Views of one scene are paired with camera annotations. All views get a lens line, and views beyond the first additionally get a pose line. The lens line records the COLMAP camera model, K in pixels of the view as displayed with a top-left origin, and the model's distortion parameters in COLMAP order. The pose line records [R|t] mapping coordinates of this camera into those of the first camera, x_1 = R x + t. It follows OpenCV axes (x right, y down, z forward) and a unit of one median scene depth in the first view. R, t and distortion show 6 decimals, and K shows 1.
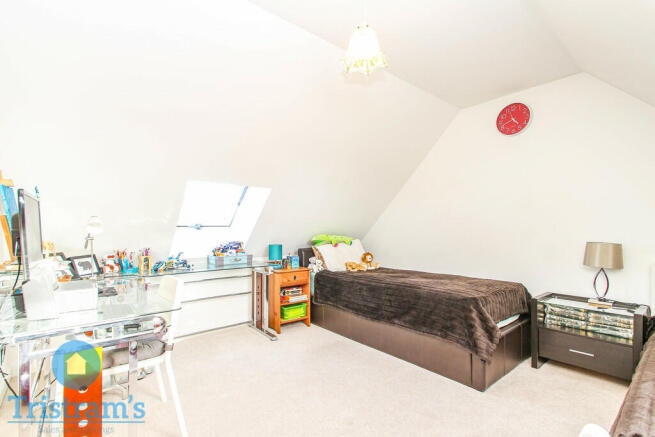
lens RADIAL K [[301.7, 0, 324.7], [0, 301.7, 226.2], [0, 0, 1]] dist [0.001288, -0.000035]
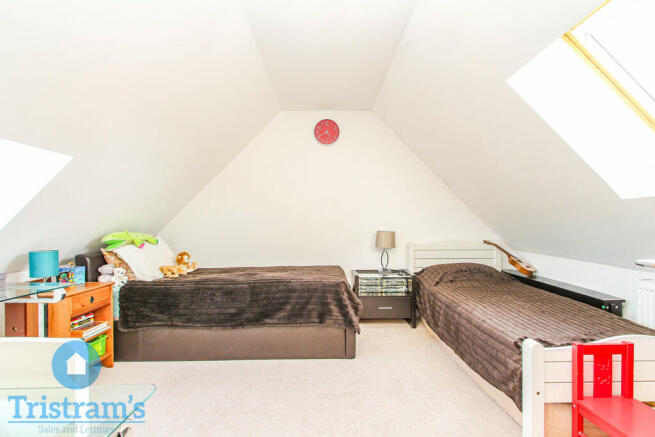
lens RADIAL K [[301.7, 0, 324.7], [0, 301.7, 226.2], [0, 0, 1]] dist [0.001288, -0.000035]
pose [[0.625823, -0.013083, 0.779855, -0.321686], [0.000060, 0.999860, 0.016726, 0.003901], [-0.779965, -0.010421, 0.625737, 0.235579]]
